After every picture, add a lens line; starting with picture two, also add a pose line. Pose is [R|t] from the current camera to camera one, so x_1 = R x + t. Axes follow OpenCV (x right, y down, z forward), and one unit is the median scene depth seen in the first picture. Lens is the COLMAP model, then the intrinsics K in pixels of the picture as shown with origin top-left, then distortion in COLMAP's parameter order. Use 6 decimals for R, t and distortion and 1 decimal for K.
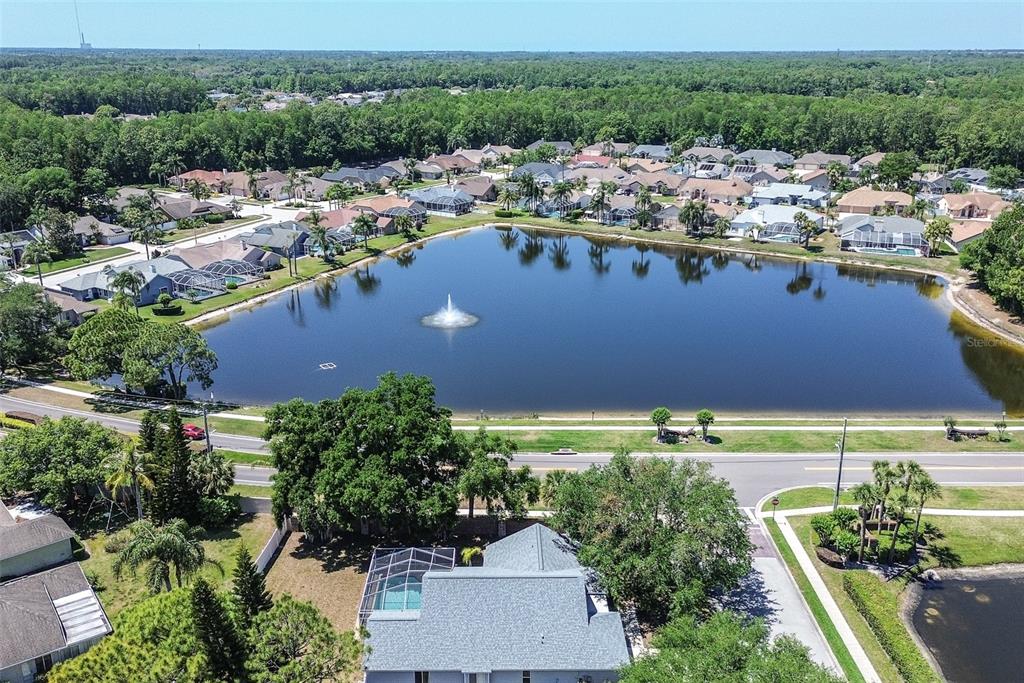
lens RADIAL K [[851.2, 0, 512.0], [0, 851.2, 341.5], [0, 0, 1]] dist [-0.002449, -0.001730]
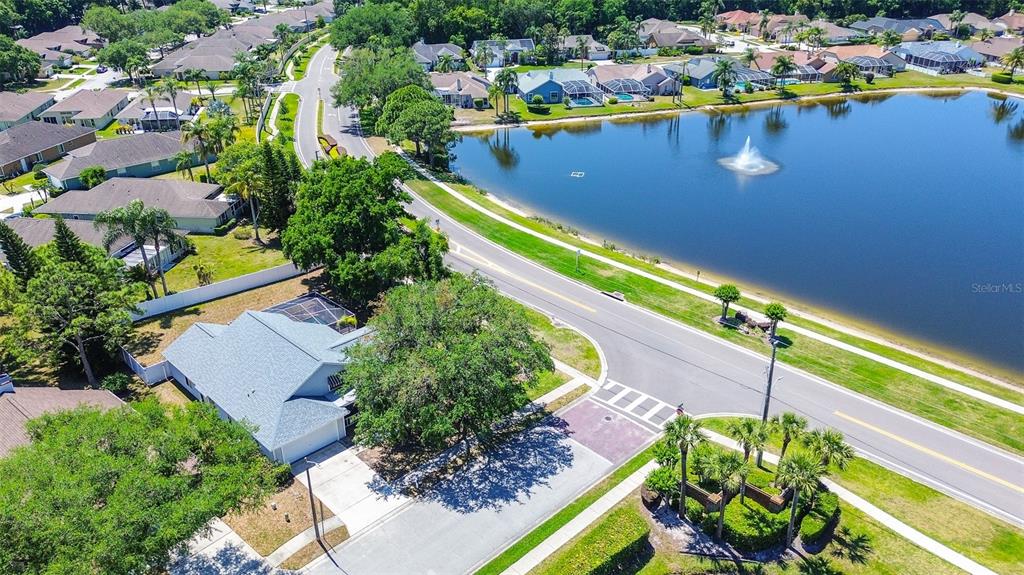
lens RADIAL K [[733.3, 0, 512.0], [0, 733.3, 287.5], [0, 0, 1]] dist [0.004277, 0.001818]
pose [[0.688214, 0.307495, -0.657121, 0.240910], [-0.212143, 0.951445, 0.223042, -0.015039], [0.693799, -0.014097, 0.720031, 0.161530]]
